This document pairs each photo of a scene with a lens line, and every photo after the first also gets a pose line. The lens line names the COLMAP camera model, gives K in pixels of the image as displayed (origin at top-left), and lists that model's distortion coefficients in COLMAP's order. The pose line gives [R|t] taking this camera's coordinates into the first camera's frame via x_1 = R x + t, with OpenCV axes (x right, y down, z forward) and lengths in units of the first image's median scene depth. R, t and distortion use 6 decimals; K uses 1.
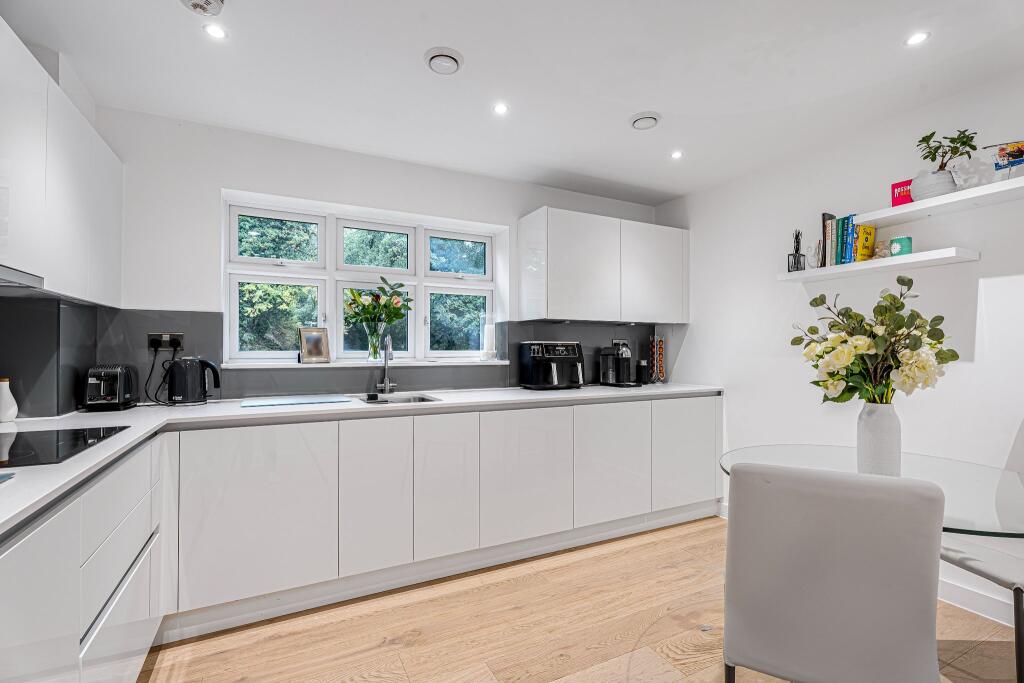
lens RADIAL K [[468.0, 0, 509.7], [0, 468.0, 351.4], [0, 0, 1]] dist [0.001264, 0.000129]
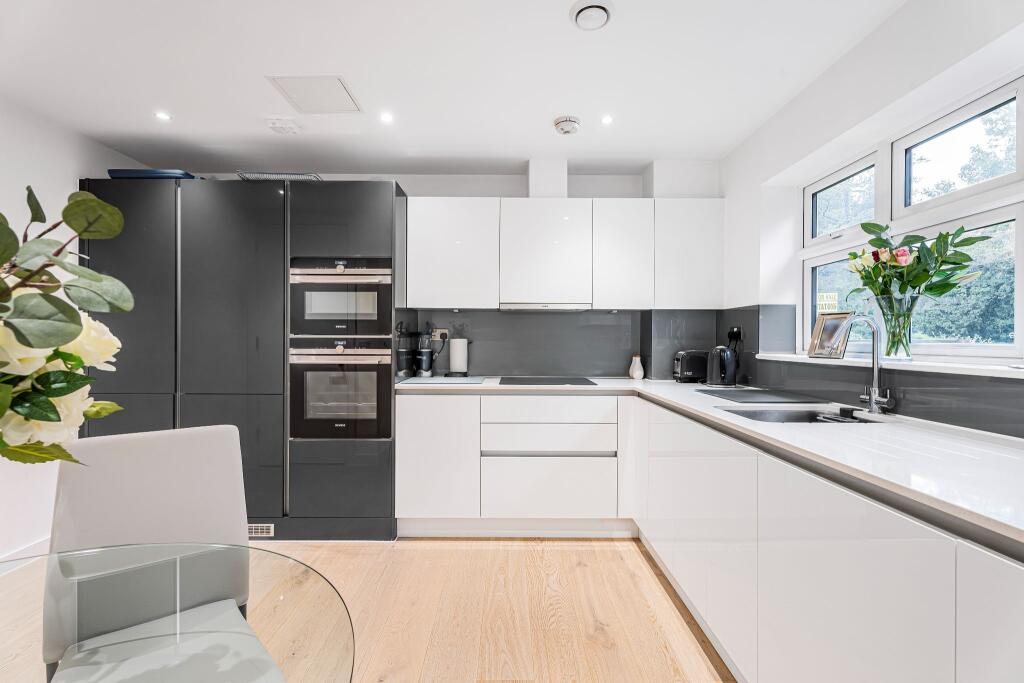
lens RADIAL K [[468.0, 0, 512.5], [0, 468.0, 339.2], [0, 0, 1]] dist [0.001264, 0.000129]
pose [[-0.453018, 0.000721, -0.891501, 0.685133], [-0.001655, 0.999997, 0.001650, -0.007603], [0.891500, 0.002223, -0.453016, 1.196078]]
